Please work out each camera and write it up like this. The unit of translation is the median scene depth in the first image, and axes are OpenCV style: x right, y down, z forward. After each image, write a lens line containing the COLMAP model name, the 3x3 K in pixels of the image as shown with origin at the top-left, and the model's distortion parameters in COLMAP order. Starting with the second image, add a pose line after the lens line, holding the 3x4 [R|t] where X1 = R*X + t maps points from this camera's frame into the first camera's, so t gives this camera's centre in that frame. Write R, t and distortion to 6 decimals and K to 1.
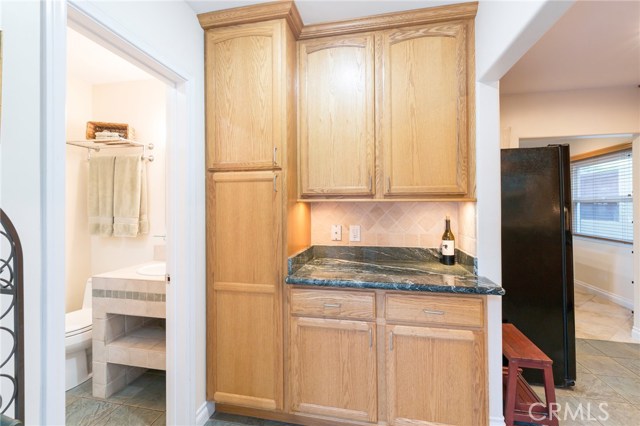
lens RADIAL K [[282.5, 0, 320.8], [0, 282.5, 208.6], [0, 0, 1]] dist [0.000646, -0.000406]
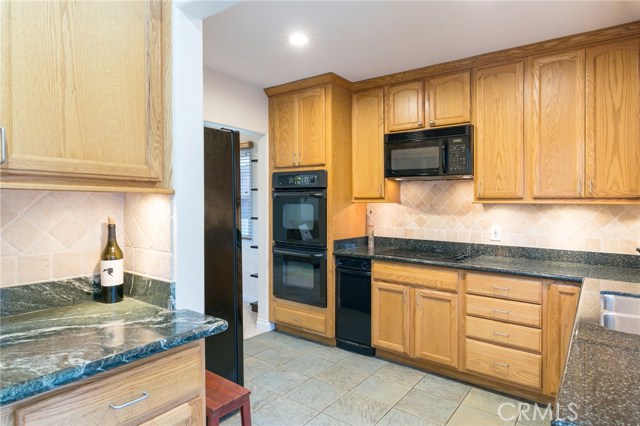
lens RADIAL K [[375.3, 0, 345.5], [0, 375.3, 208.7], [0, 0, 1]] dist [-0.001098, 0.002006]
pose [[0.397626, -0.002639, 0.917544, -0.071989], [-0.010252, 0.999921, 0.007319, -0.002827], [-0.917490, -0.012317, 0.397567, 0.301833]]
